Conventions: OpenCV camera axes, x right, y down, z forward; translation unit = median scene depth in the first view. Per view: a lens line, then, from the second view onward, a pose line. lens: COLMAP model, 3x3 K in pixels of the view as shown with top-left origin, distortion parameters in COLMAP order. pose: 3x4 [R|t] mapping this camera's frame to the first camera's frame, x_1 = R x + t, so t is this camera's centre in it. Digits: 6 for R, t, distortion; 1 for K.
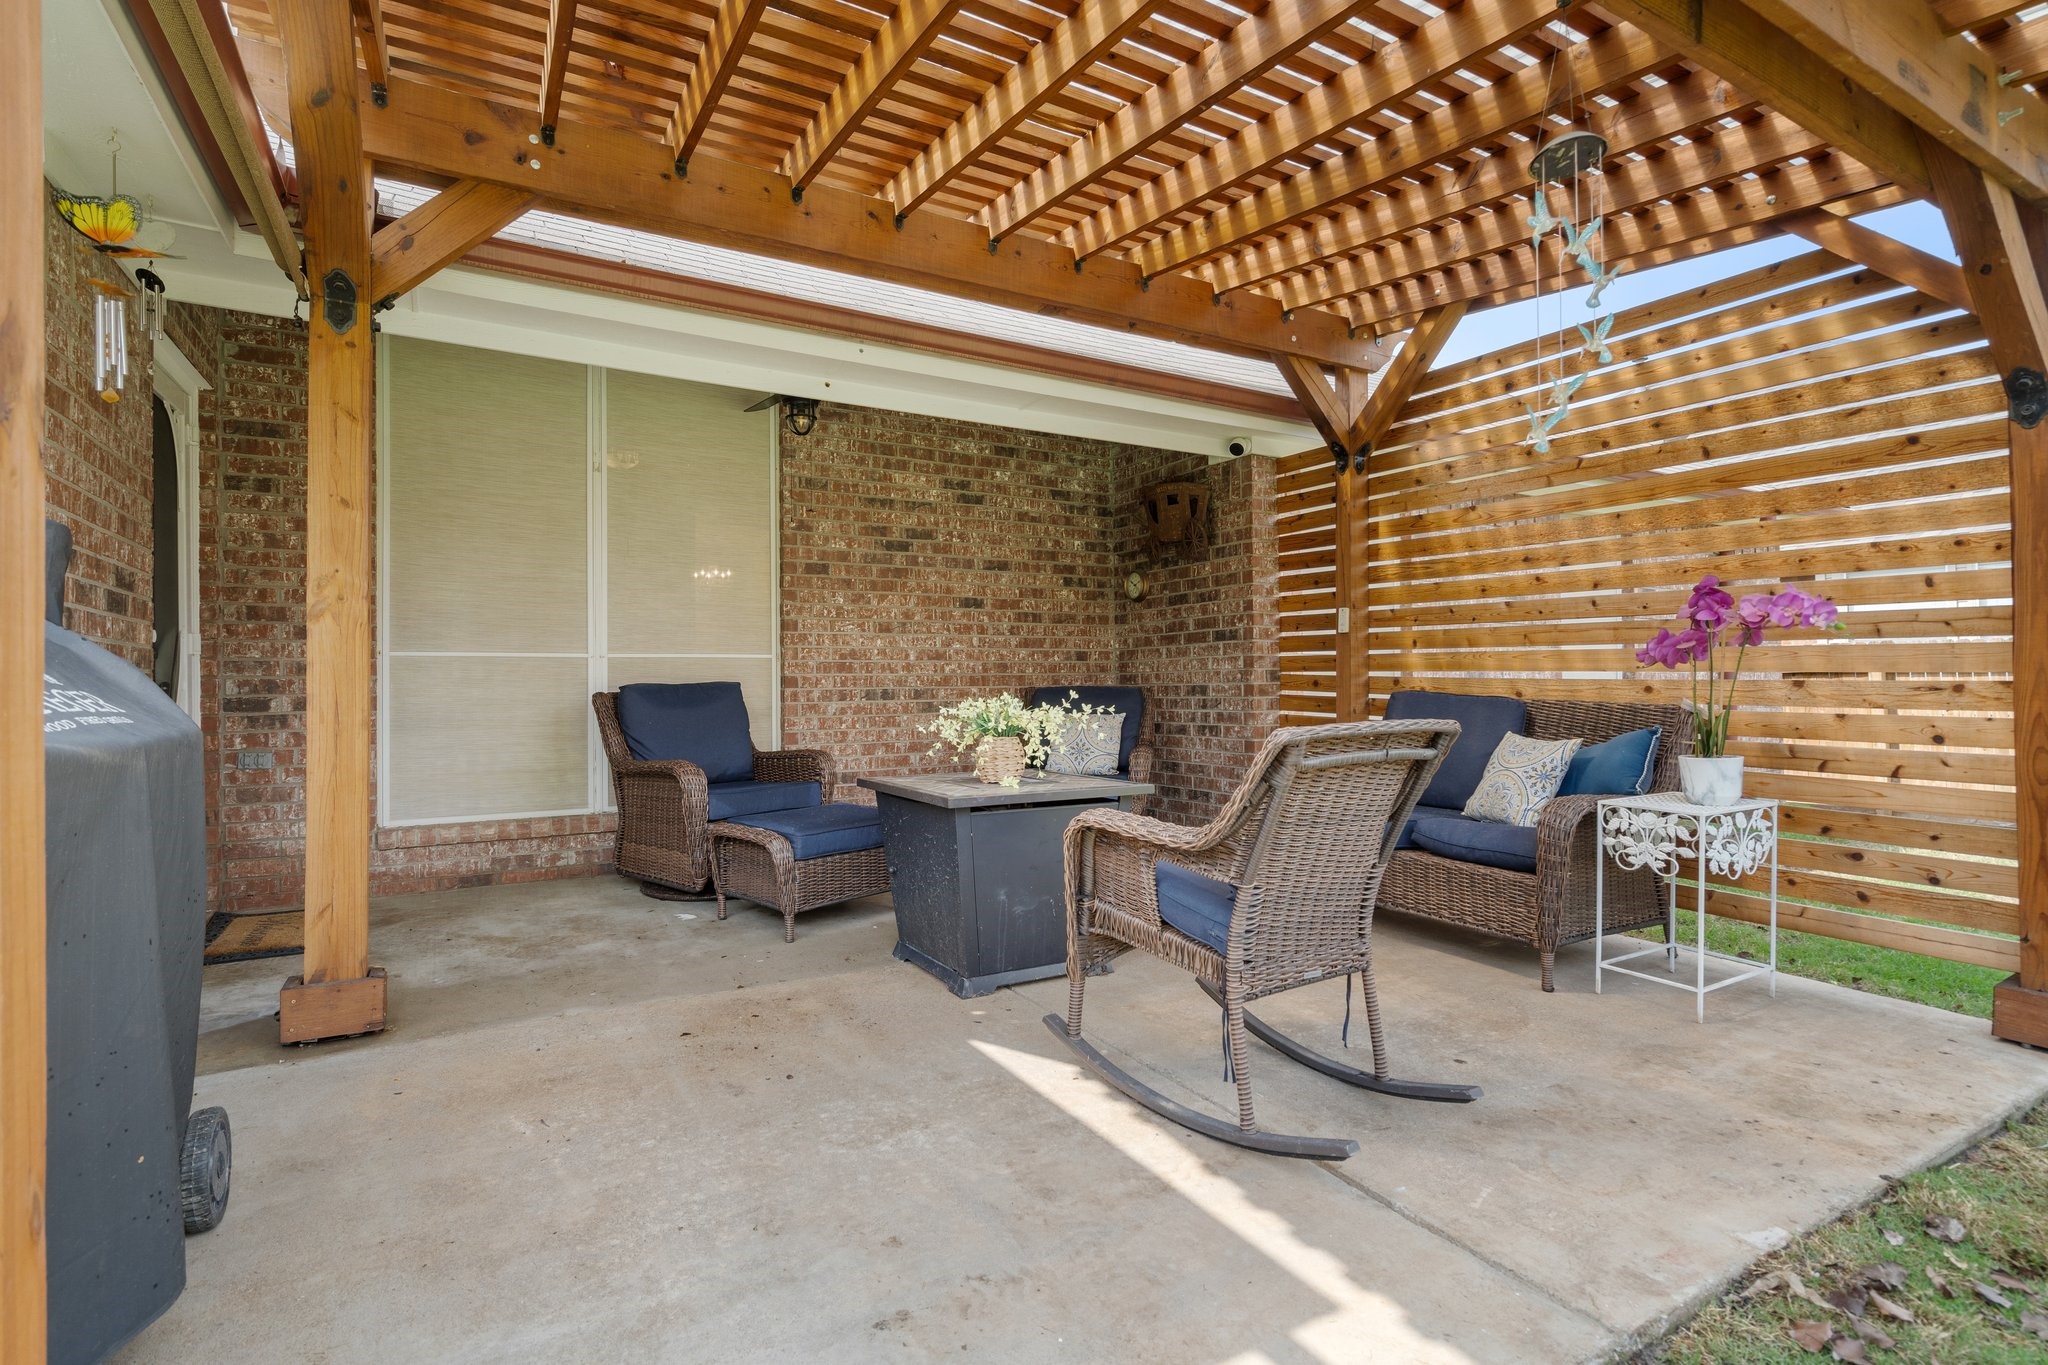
lens RADIAL K [[964.6, 0, 1003.6], [0, 964.6, 685.0], [0, 0, 1]] dist [0.000198, 0.000054]
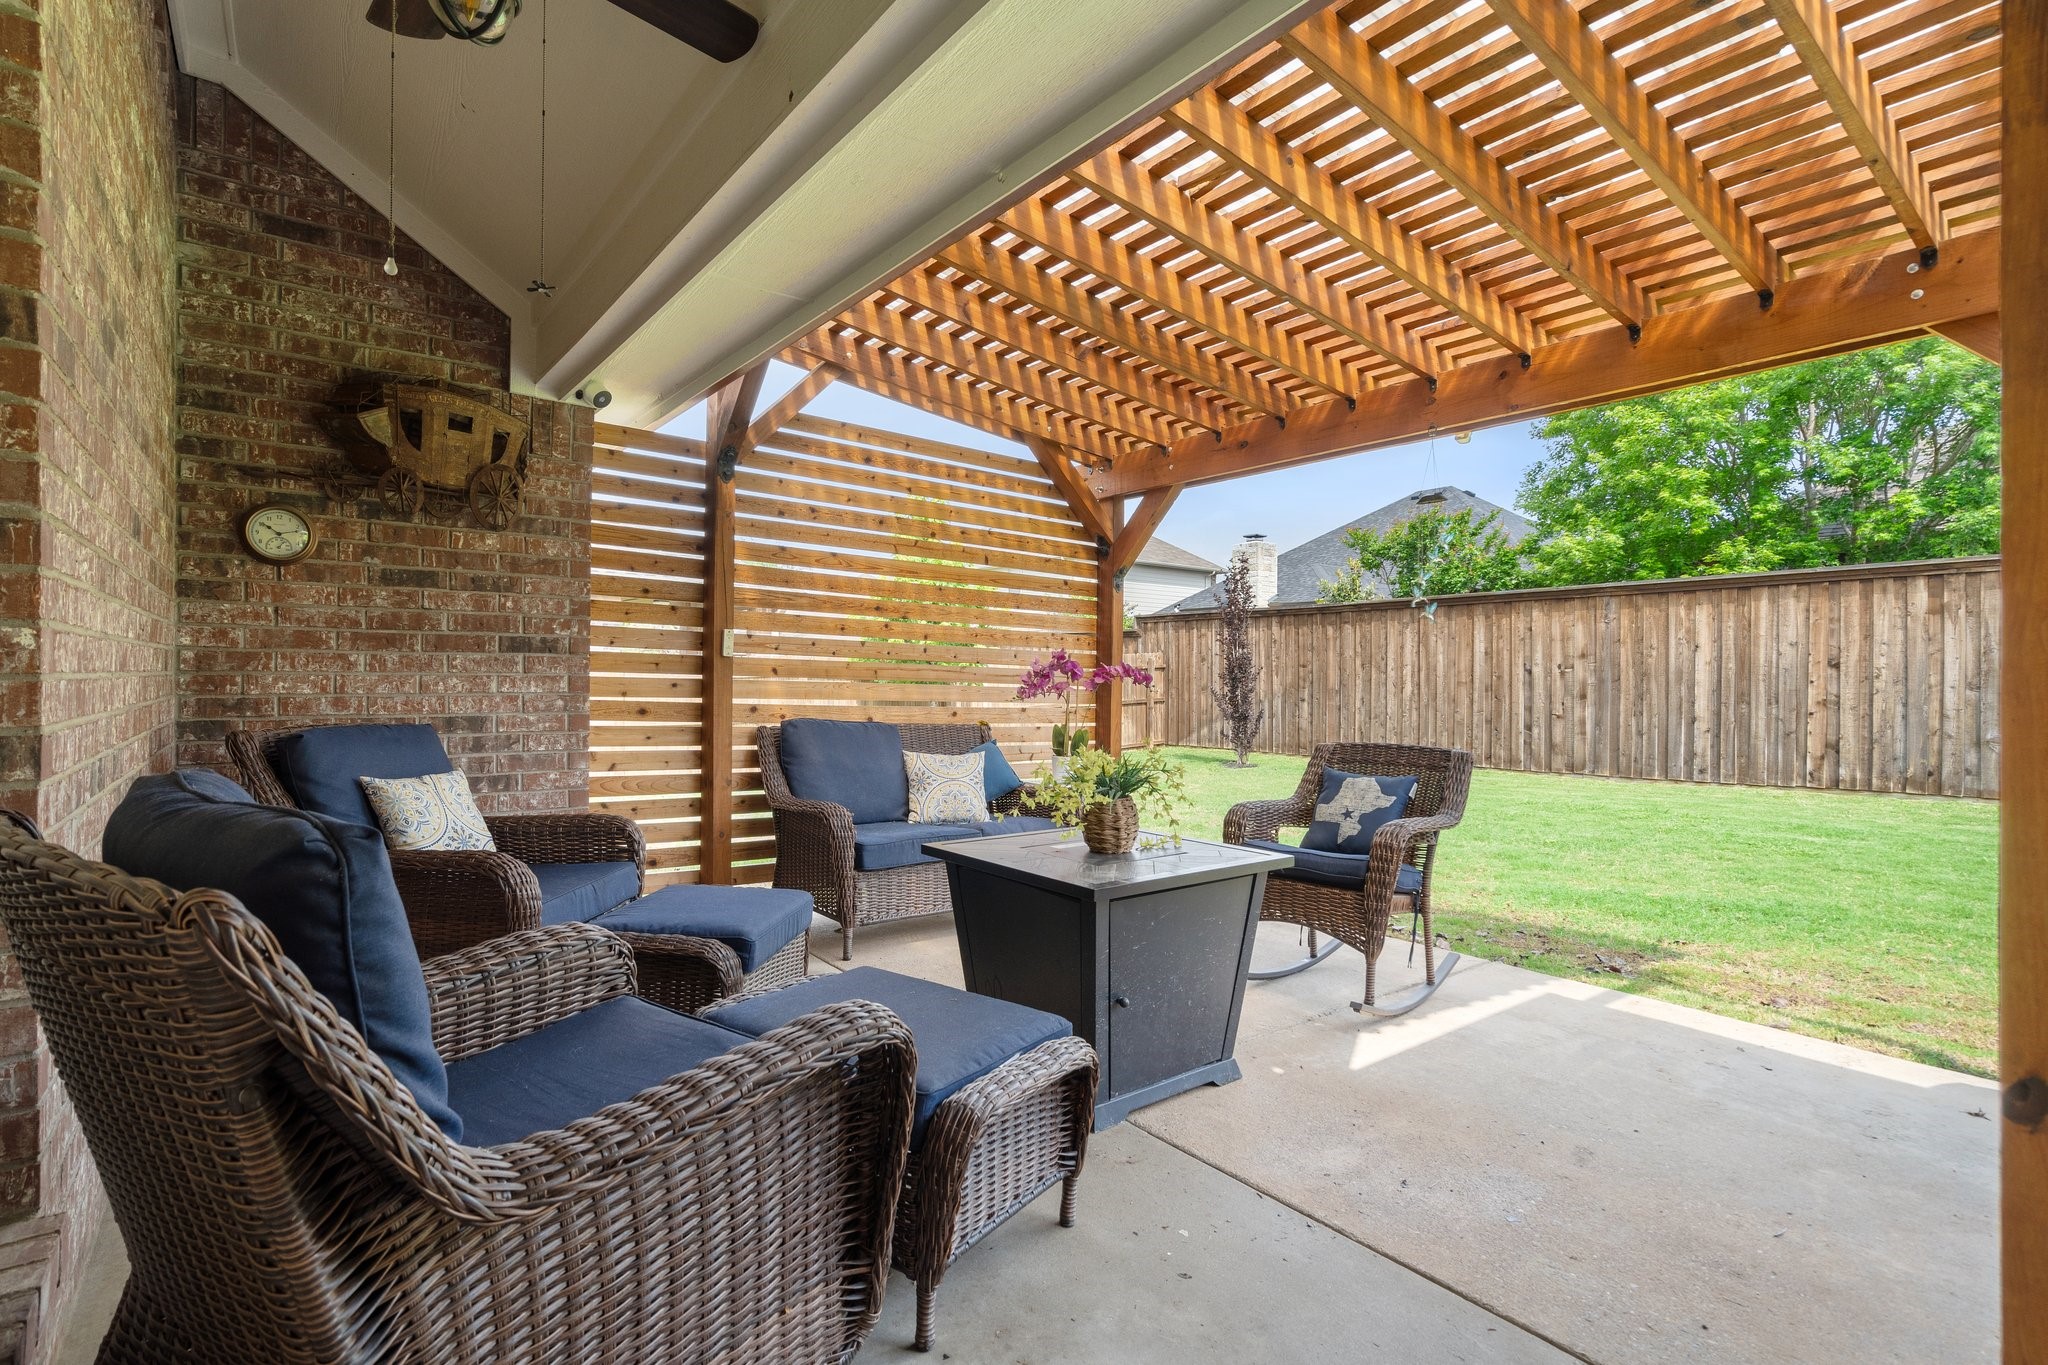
lens RADIAL K [[964.6, 0, 1003.6], [0, 964.6, 685.0], [0, 0, 1]] dist [0.000198, 0.000054]
pose [[-0.136897, -0.001119, 0.990585, -0.523035], [-0.012335, 0.999924, -0.000575, -0.026589], [-0.990509, -0.012298, -0.136900, 0.769025]]
